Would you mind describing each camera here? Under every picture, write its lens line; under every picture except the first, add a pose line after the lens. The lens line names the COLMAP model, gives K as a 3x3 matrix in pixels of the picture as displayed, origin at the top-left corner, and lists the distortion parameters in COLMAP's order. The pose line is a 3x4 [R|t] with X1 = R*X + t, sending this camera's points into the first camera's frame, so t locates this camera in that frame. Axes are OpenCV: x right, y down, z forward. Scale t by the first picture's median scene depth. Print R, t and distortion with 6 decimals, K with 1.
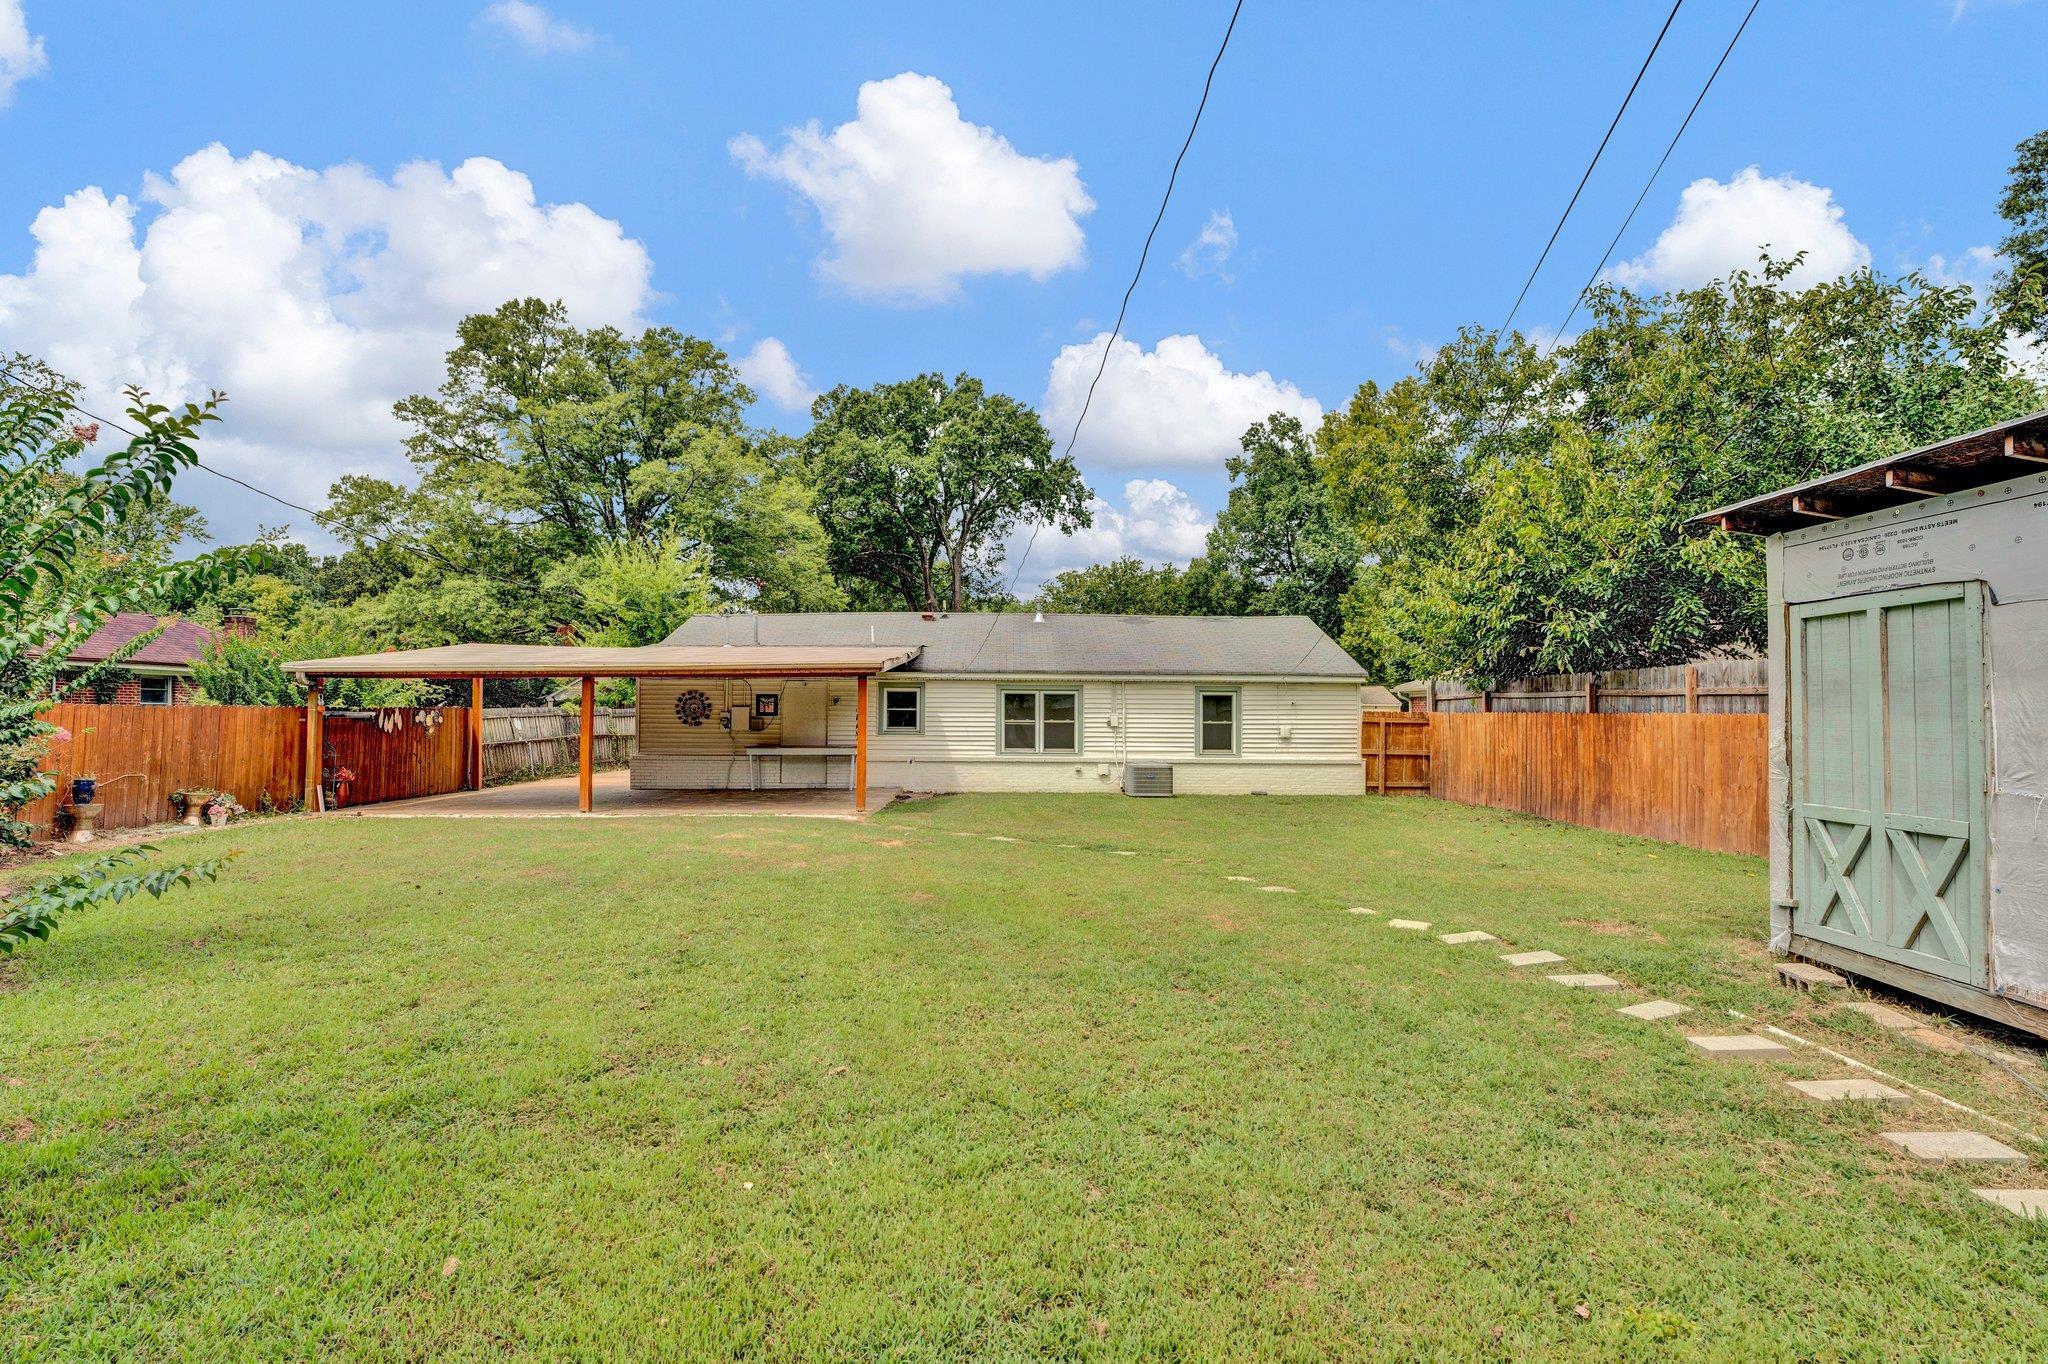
lens RADIAL K [[940.5, 0, 1034.7], [0, 940.5, 690.5], [0, 0, 1]] dist [-0.019311, 0.001383]
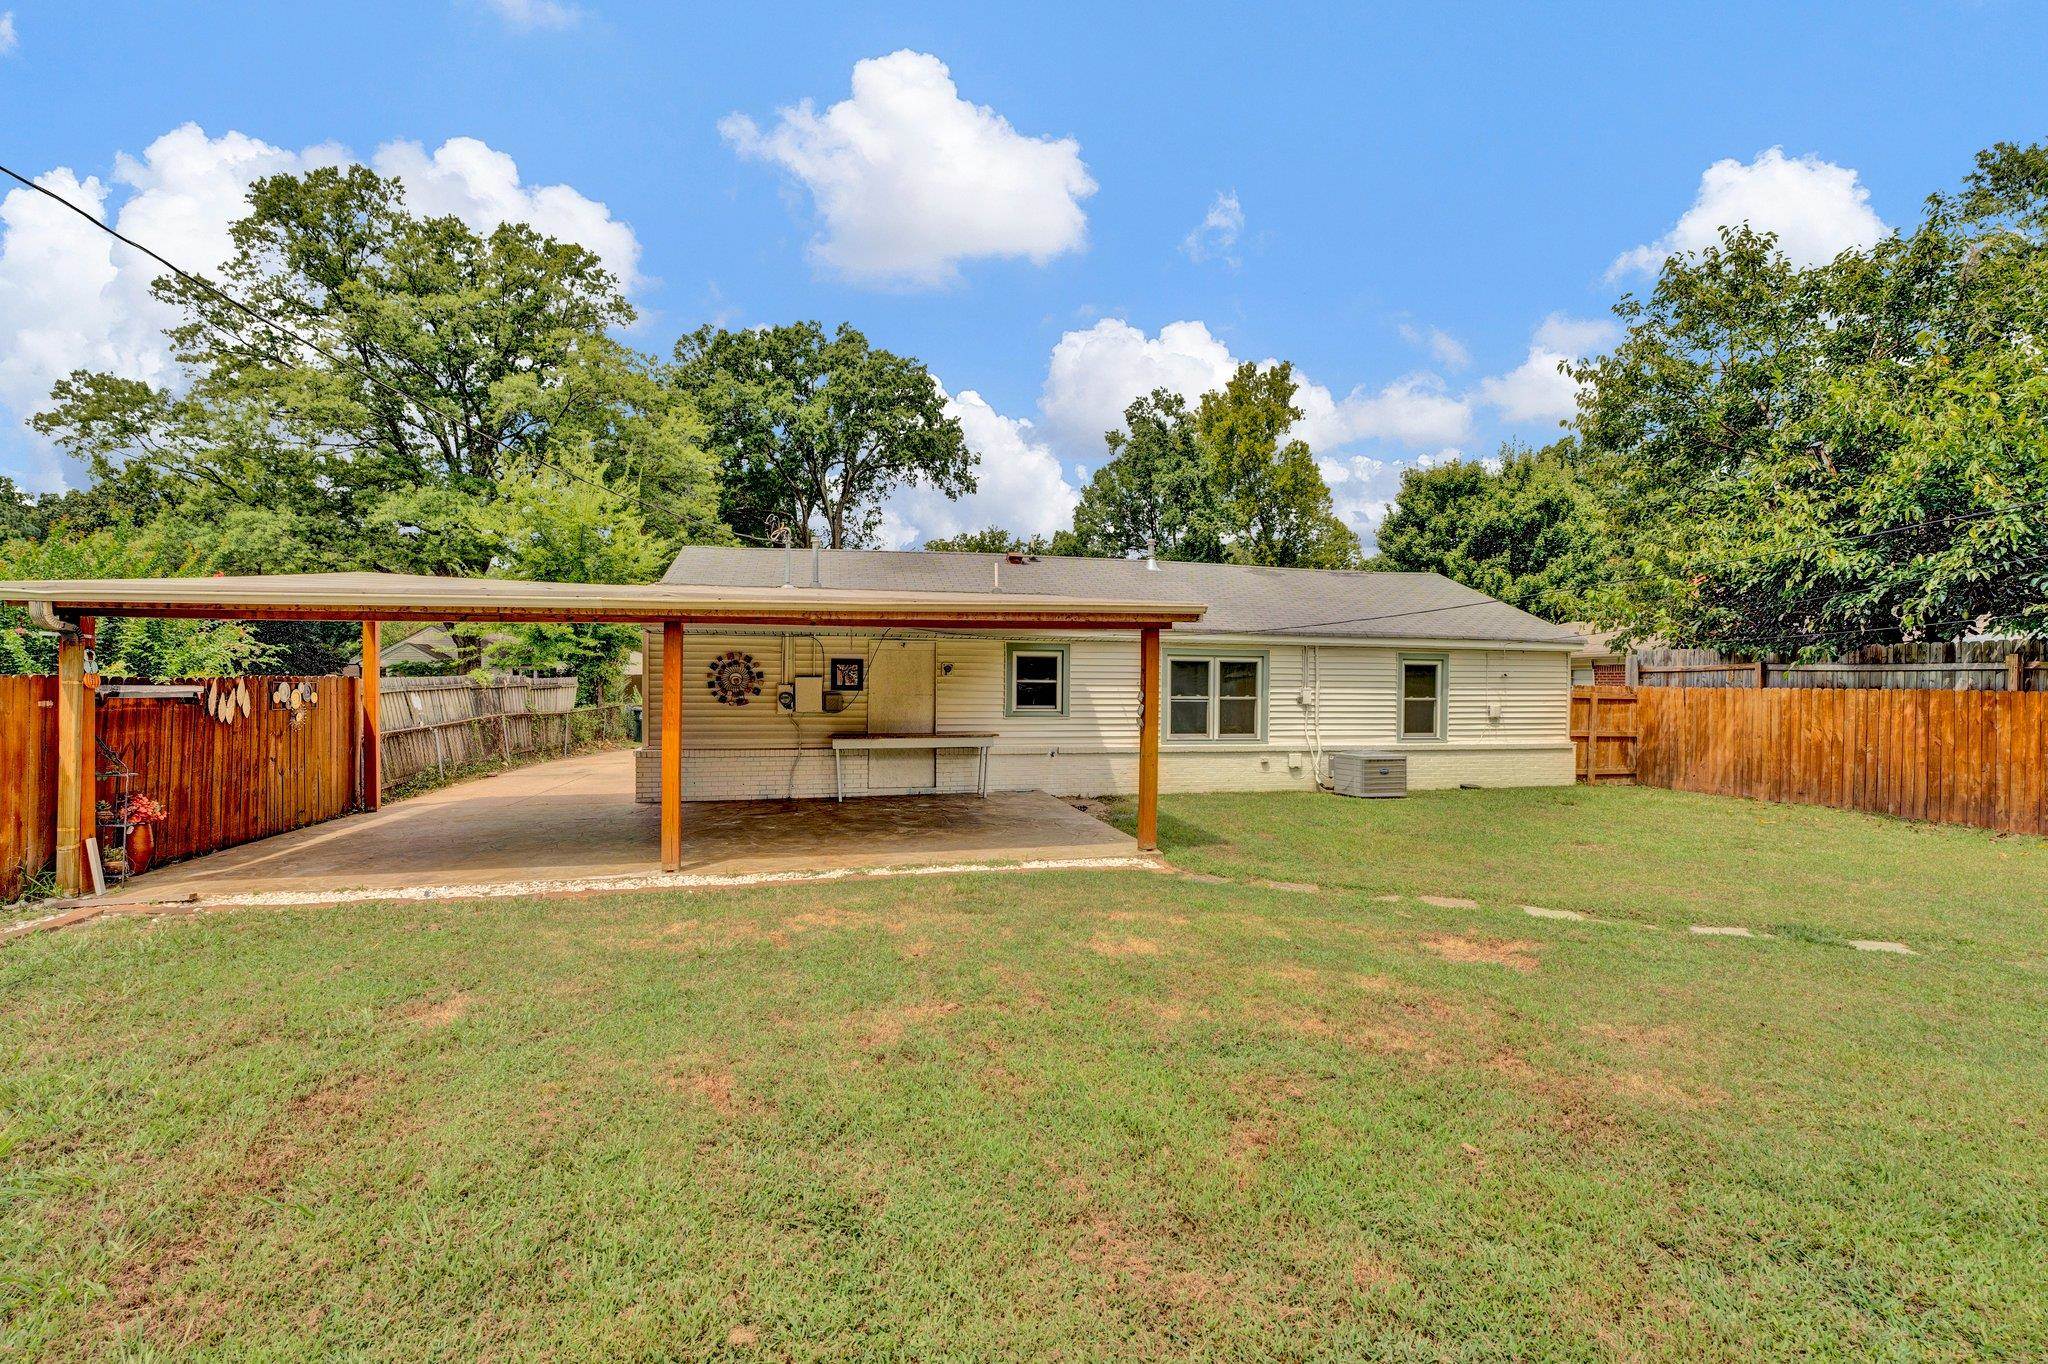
lens RADIAL K [[861.6, 0, 1013.4], [0, 861.6, 682.5], [0, 0, 1]] dist [-0.028748, 0.003406]
pose [[0.977392, 0.002337, 0.211421, -0.235475], [-0.007702, 0.999669, 0.024557, 0.003853], [-0.211294, -0.025630, 0.977086, 0.285644]]
